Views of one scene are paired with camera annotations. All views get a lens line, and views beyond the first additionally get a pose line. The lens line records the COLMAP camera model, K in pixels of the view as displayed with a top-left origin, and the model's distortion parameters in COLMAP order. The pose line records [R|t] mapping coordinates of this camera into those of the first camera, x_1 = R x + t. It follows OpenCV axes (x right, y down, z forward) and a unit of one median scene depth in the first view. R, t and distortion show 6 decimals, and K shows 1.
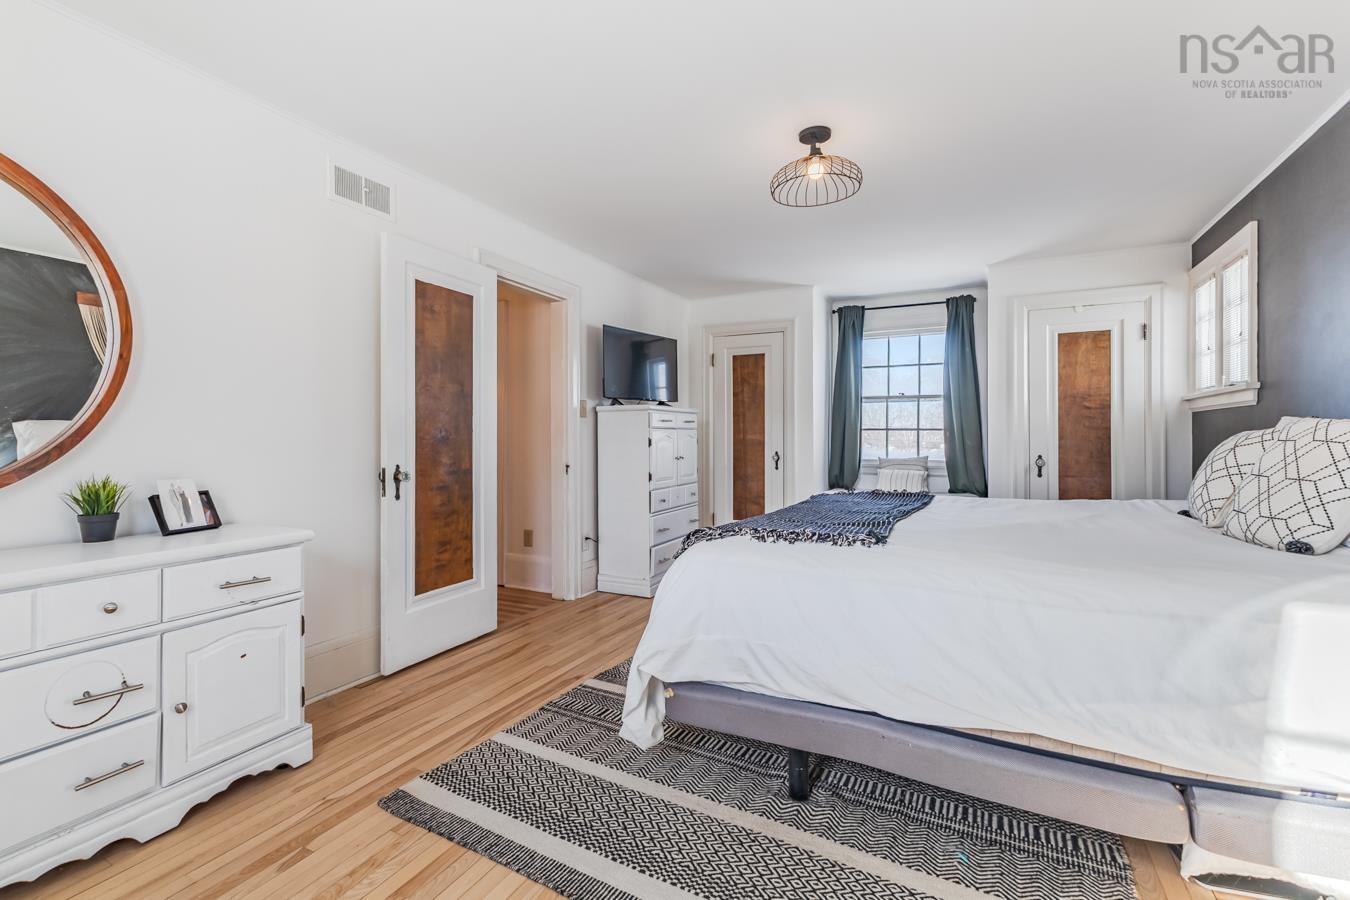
lens RADIAL K [[616.9, 0, 653.3], [0, 616.9, 437.2], [0, 0, 1]] dist [0.003442, 0.000893]
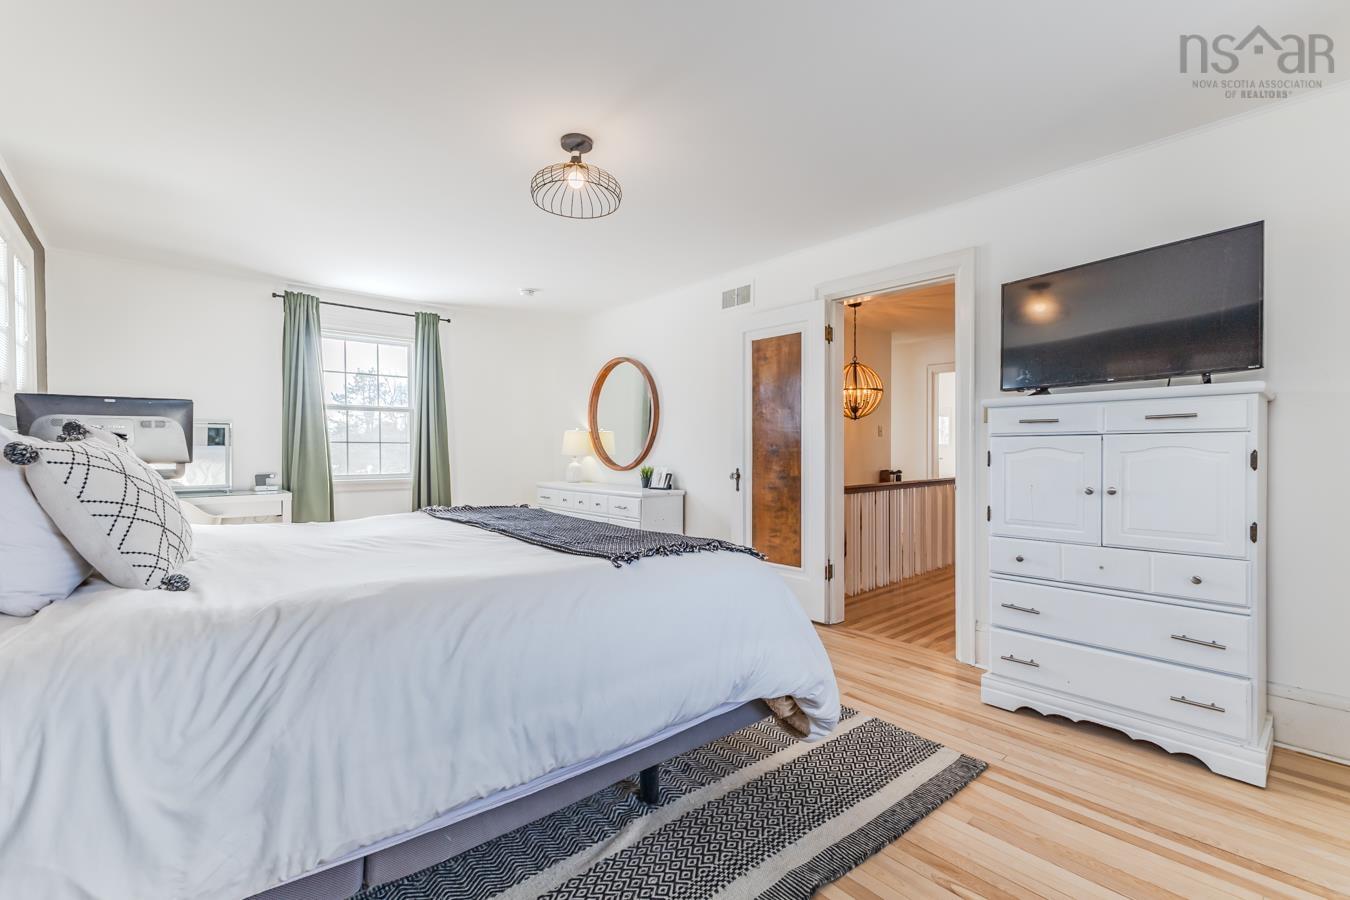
lens RADIAL K [[584.8, 0, 655.0], [0, 584.8, 456.0], [0, 0, 1]] dist [0.011316, -0.003188]
pose [[-0.370079, 0.011438, -0.928930, 0.820440], [0.001135, 0.999929, 0.011860, -0.002173], [0.929000, 0.003335, -0.370066, 1.091479]]
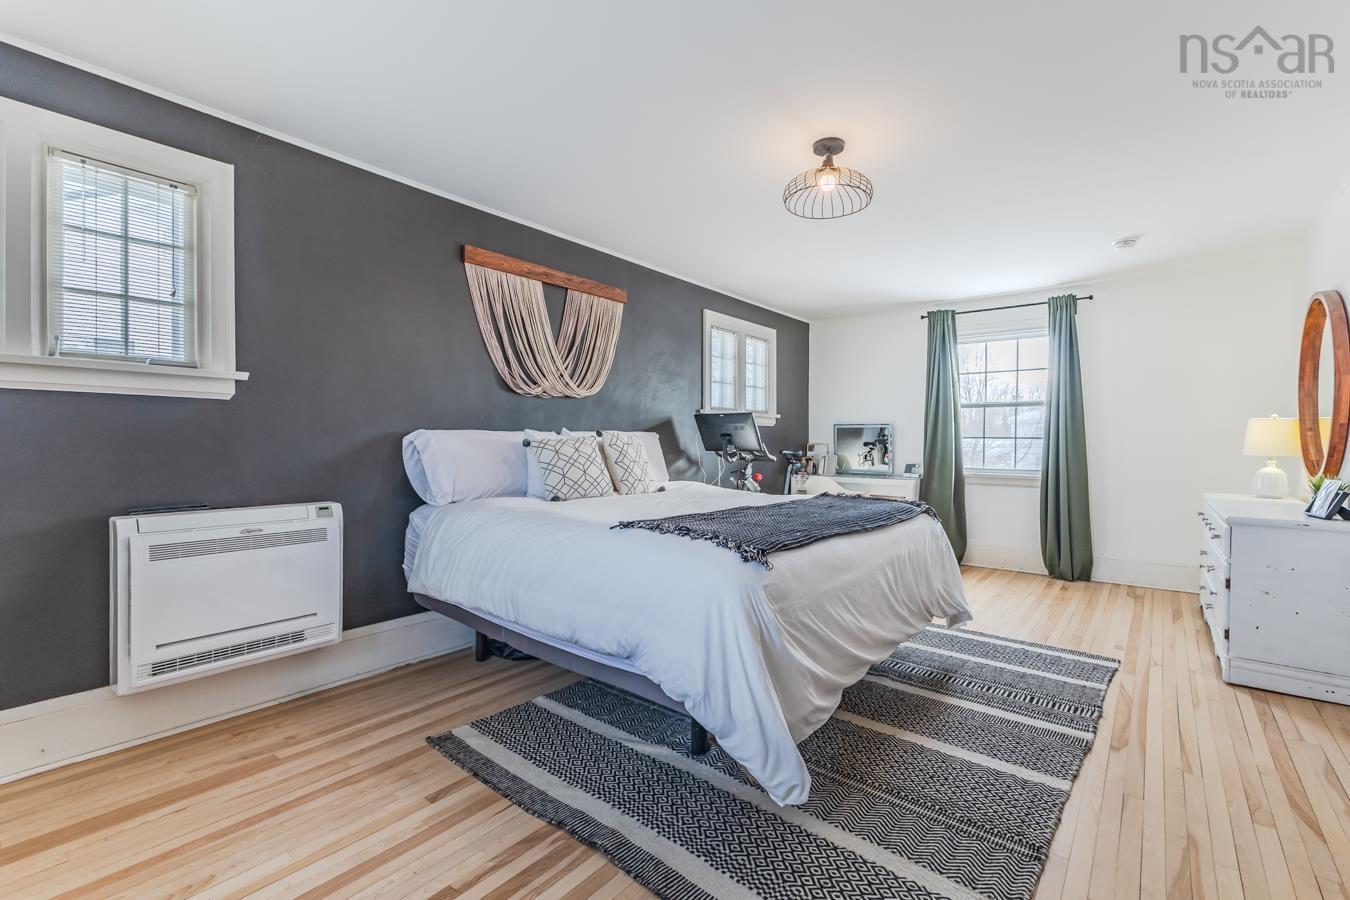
lens RADIAL K [[584.8, 0, 714.5], [0, 584.8, 449.9], [0, 0, 1]] dist [0.011316, -0.003188]
pose [[-0.989304, -0.007533, 0.145675, 0.228984], [-0.006059, 0.999926, 0.010560, -0.000485], [-0.145744, 0.009564, -0.989276, 1.482856]]
